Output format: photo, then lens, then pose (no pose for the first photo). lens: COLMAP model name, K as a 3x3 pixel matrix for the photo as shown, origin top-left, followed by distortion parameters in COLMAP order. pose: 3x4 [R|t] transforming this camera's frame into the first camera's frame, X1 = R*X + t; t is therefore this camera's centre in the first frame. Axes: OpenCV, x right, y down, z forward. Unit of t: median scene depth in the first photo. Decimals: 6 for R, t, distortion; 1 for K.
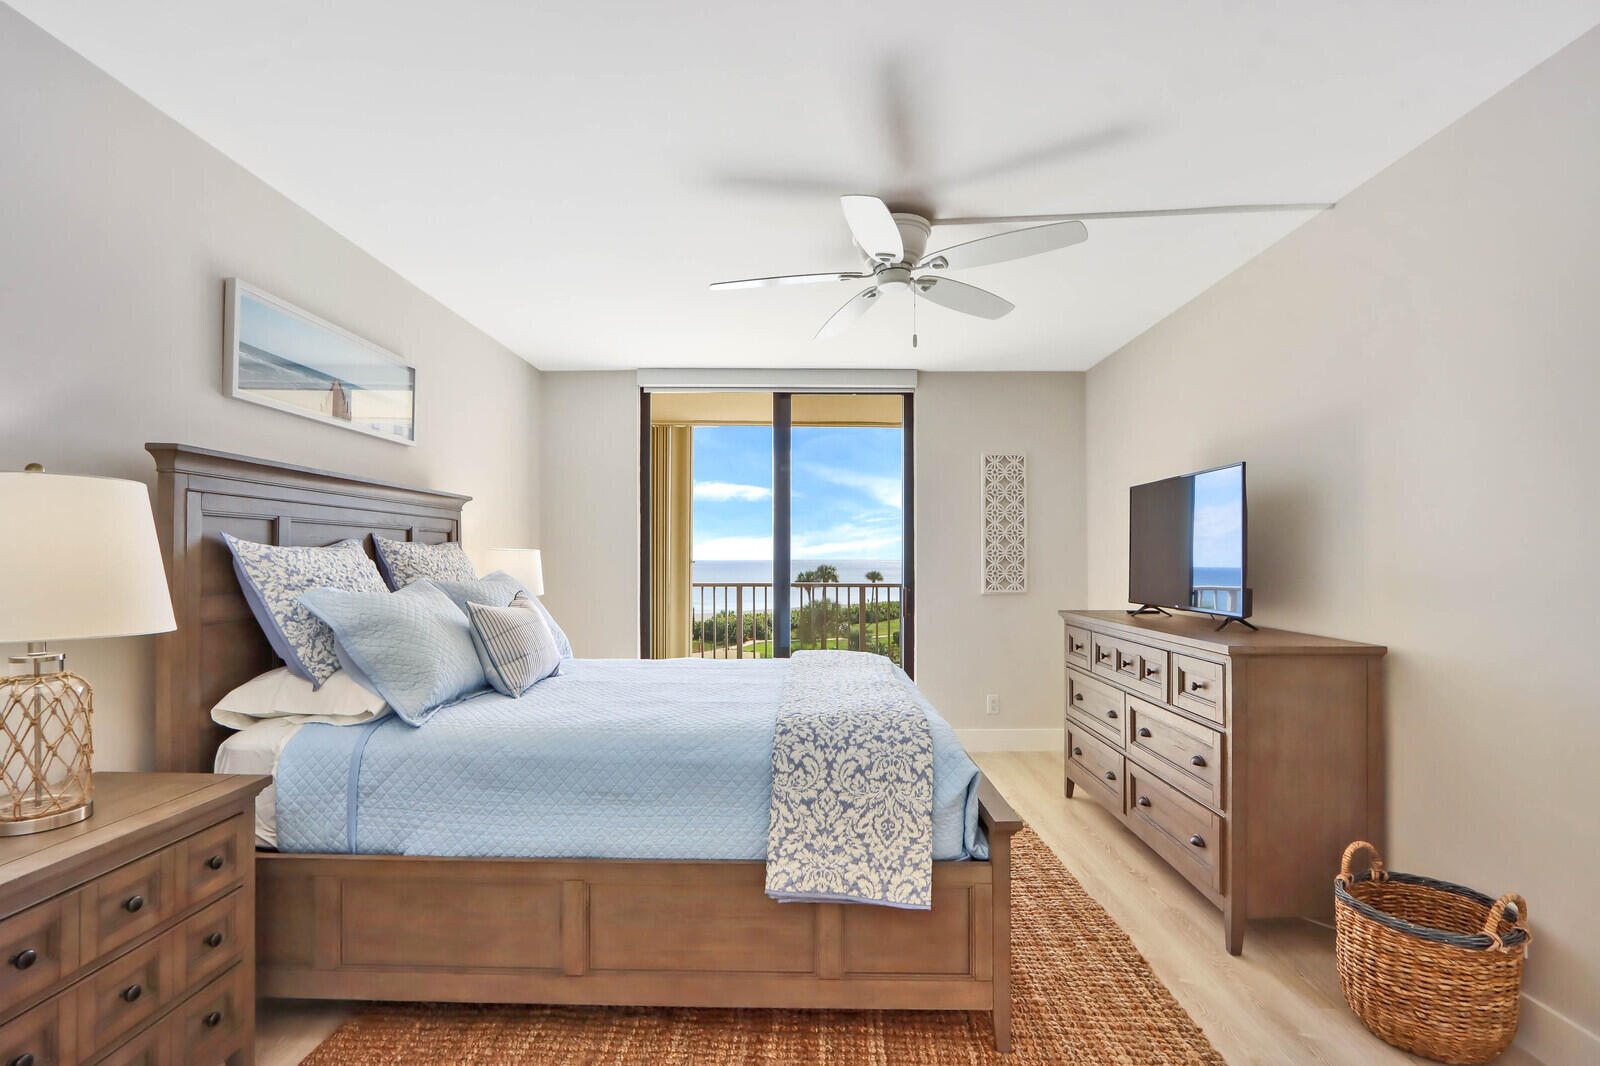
lens RADIAL K [[765.1, 0, 785.4], [0, 765.1, 543.3], [0, 0, 1]] dist [-0.015279, 0.001670]
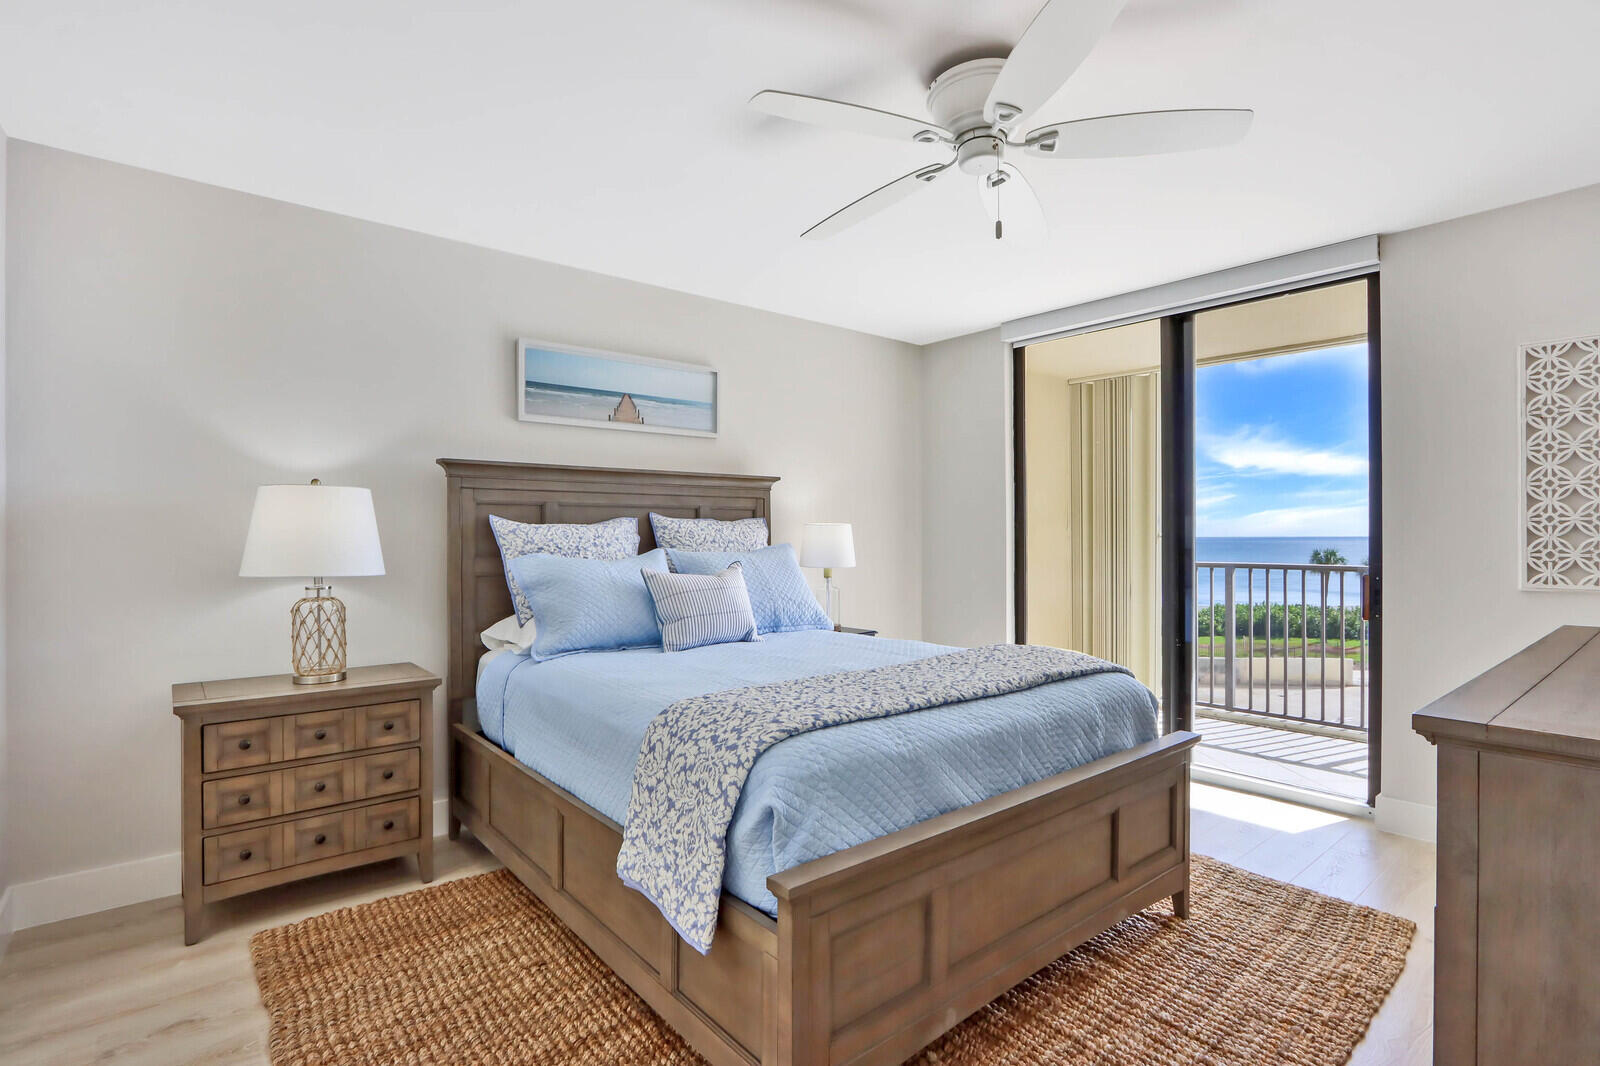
lens RADIAL K [[765.1, 0, 779.2], [0, 765.1, 531.4], [0, 0, 1]] dist [-0.015279, 0.001670]
pose [[0.646471, -0.006980, -0.762907, 0.735088], [0.018187, 0.999815, 0.006263, 0.018239], [0.762722, -0.017924, 0.646478, 0.455797]]
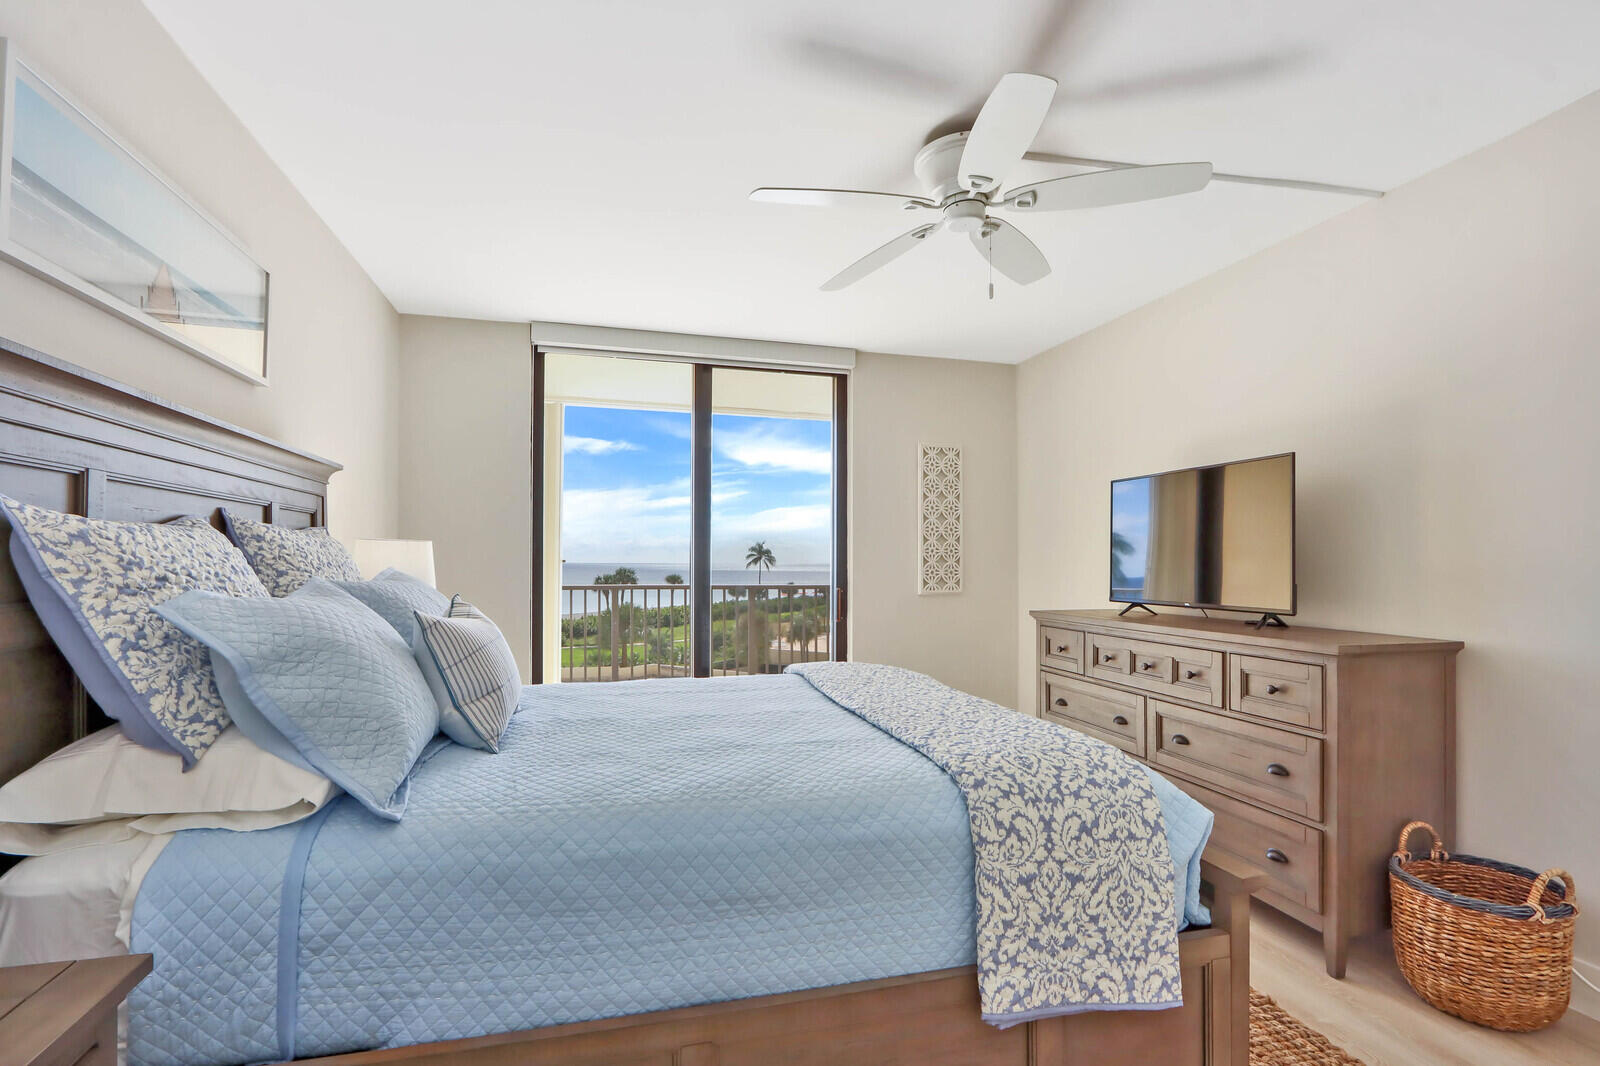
lens RADIAL K [[765.1, 0, 793.4], [0, 765.1, 545.2], [0, 0, 1]] dist [-0.015279, 0.001670]
pose [[0.960233, 0.008143, 0.279081, -0.336091], [-0.007500, 0.999966, -0.003372, 0.022657], [-0.279099, 0.001145, 0.960262, 0.322164]]
